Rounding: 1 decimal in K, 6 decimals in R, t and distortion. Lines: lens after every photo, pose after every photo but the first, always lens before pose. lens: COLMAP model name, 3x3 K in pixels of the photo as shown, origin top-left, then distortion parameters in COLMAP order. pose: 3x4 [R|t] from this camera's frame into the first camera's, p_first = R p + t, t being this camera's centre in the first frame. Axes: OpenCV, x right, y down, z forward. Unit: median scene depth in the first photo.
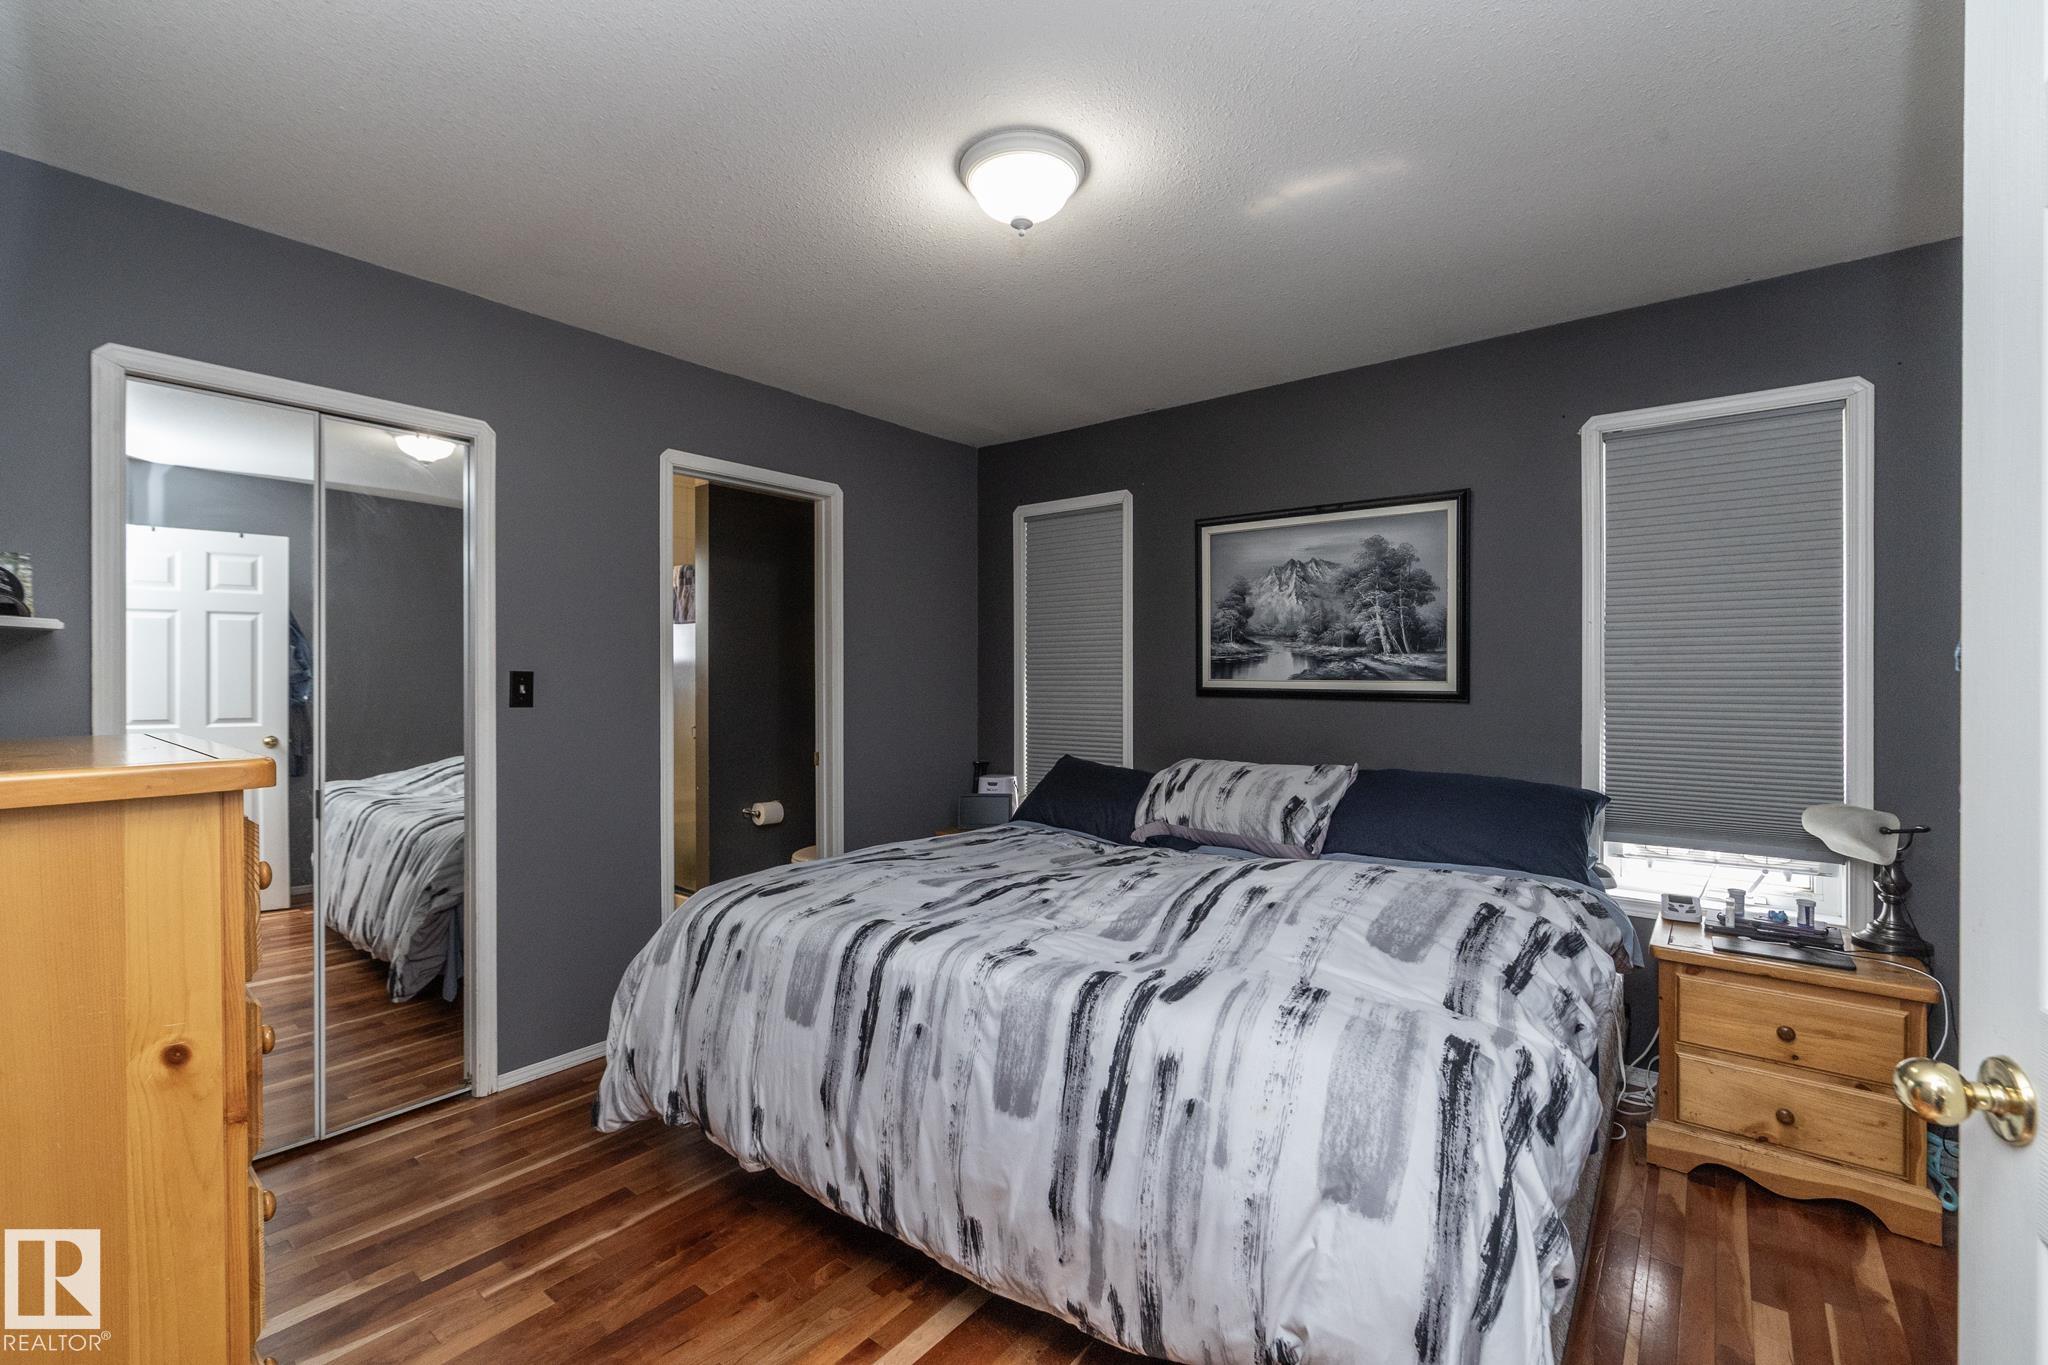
lens RADIAL K [[866.8, 0, 1029.8], [0, 866.8, 679.8], [0, 0, 1]] dist [-0.001276, -0.000531]
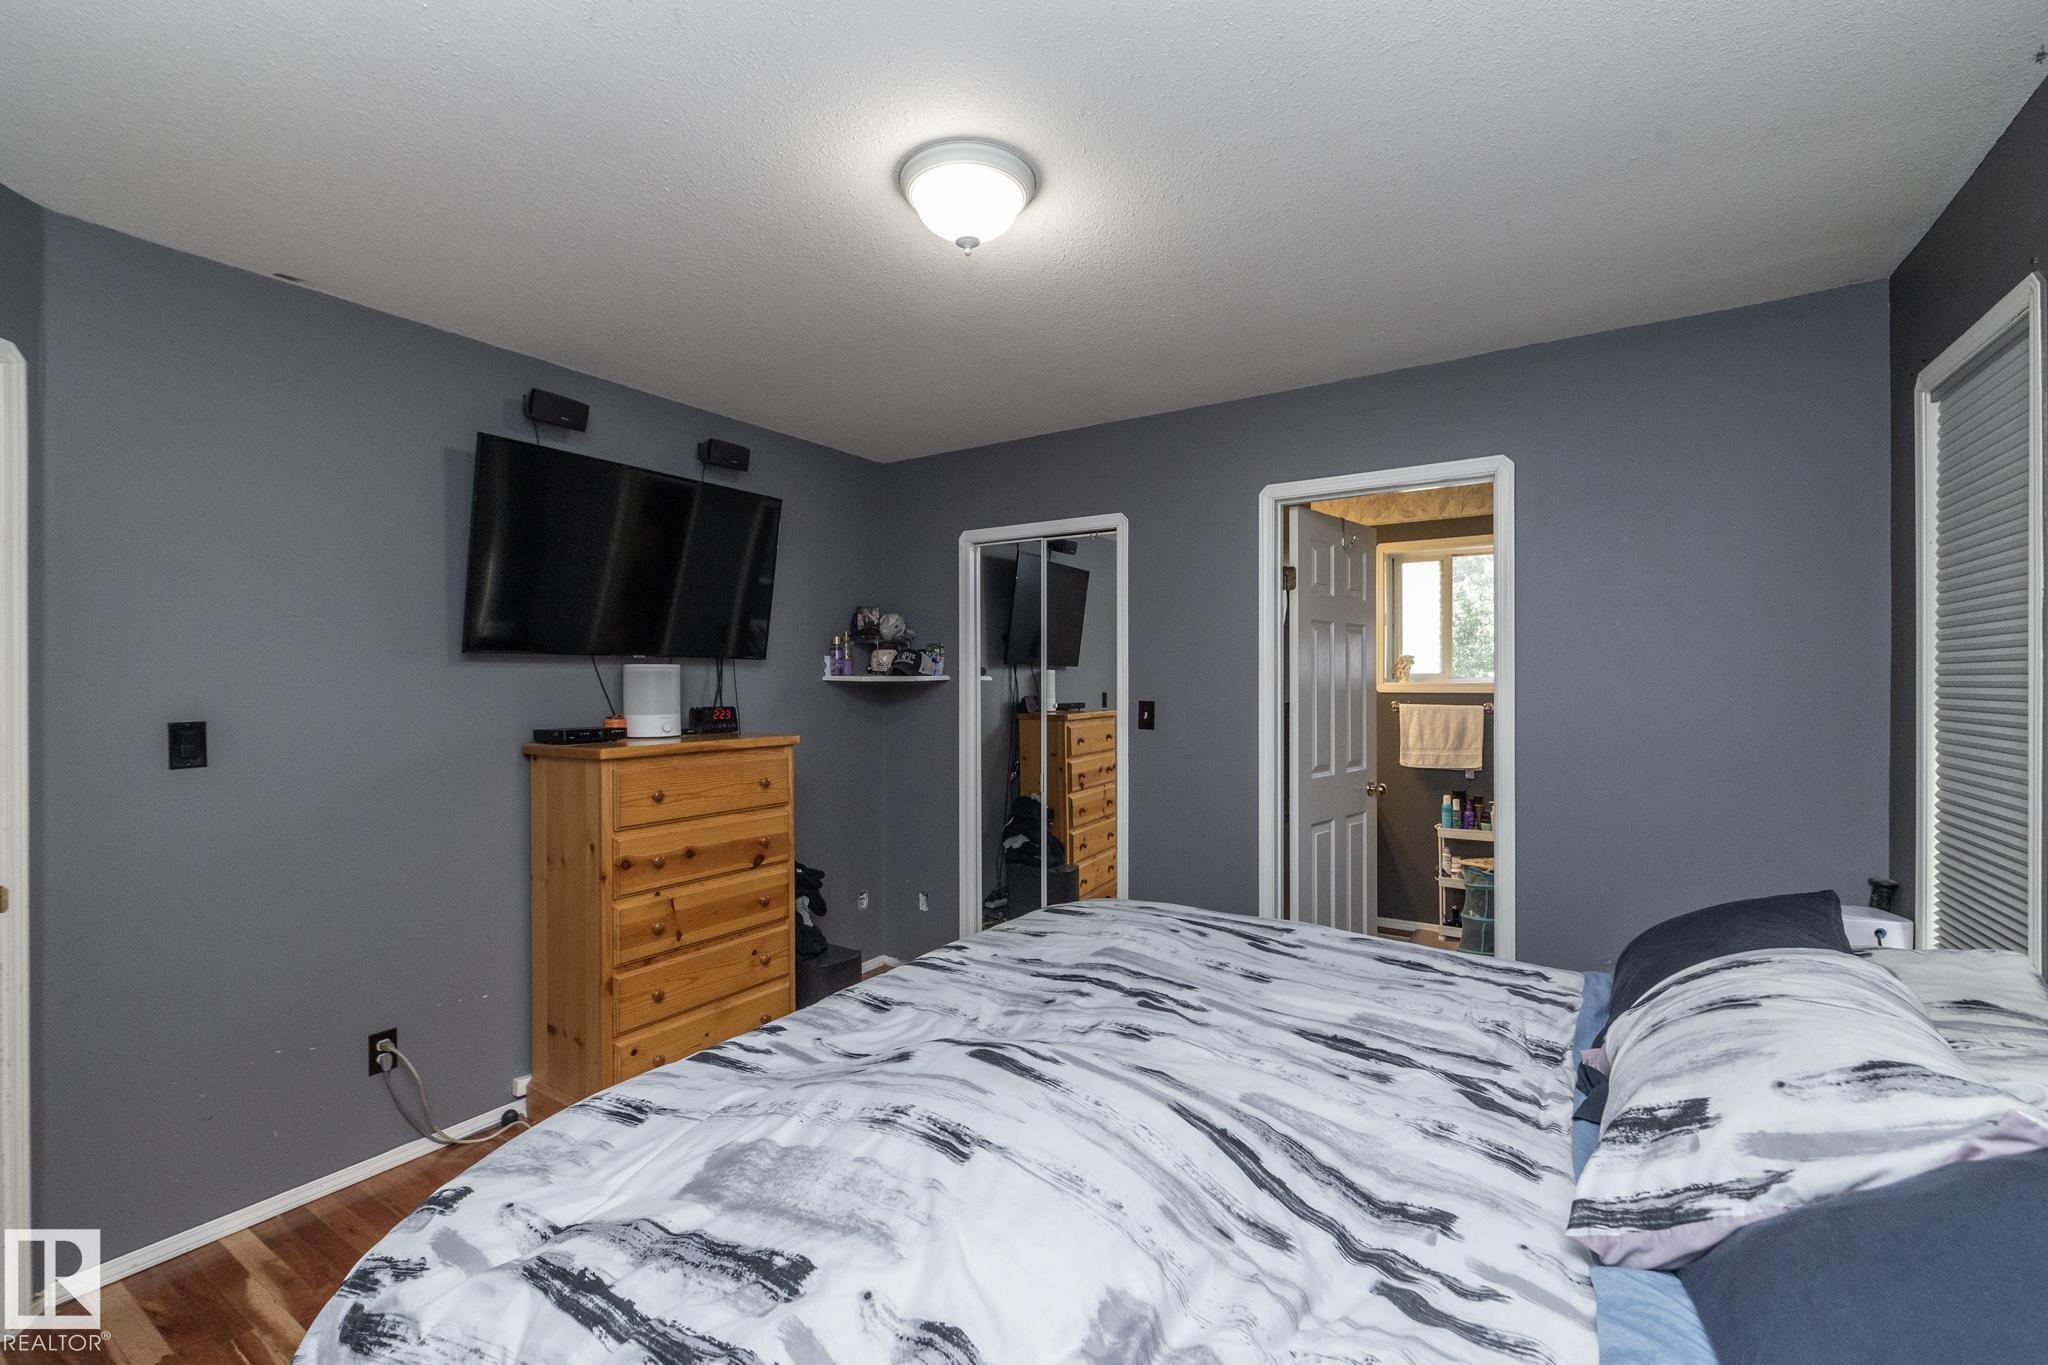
lens RADIAL K [[866.8, 0, 1014.1], [0, 866.8, 685.9], [0, 0, 1]] dist [-0.001276, -0.000531]
pose [[0.086901, 0.002968, -0.996213, 0.643676], [0.010528, 0.999937, 0.003898, -0.038836], [0.996161, -0.010827, 0.086864, 0.683363]]
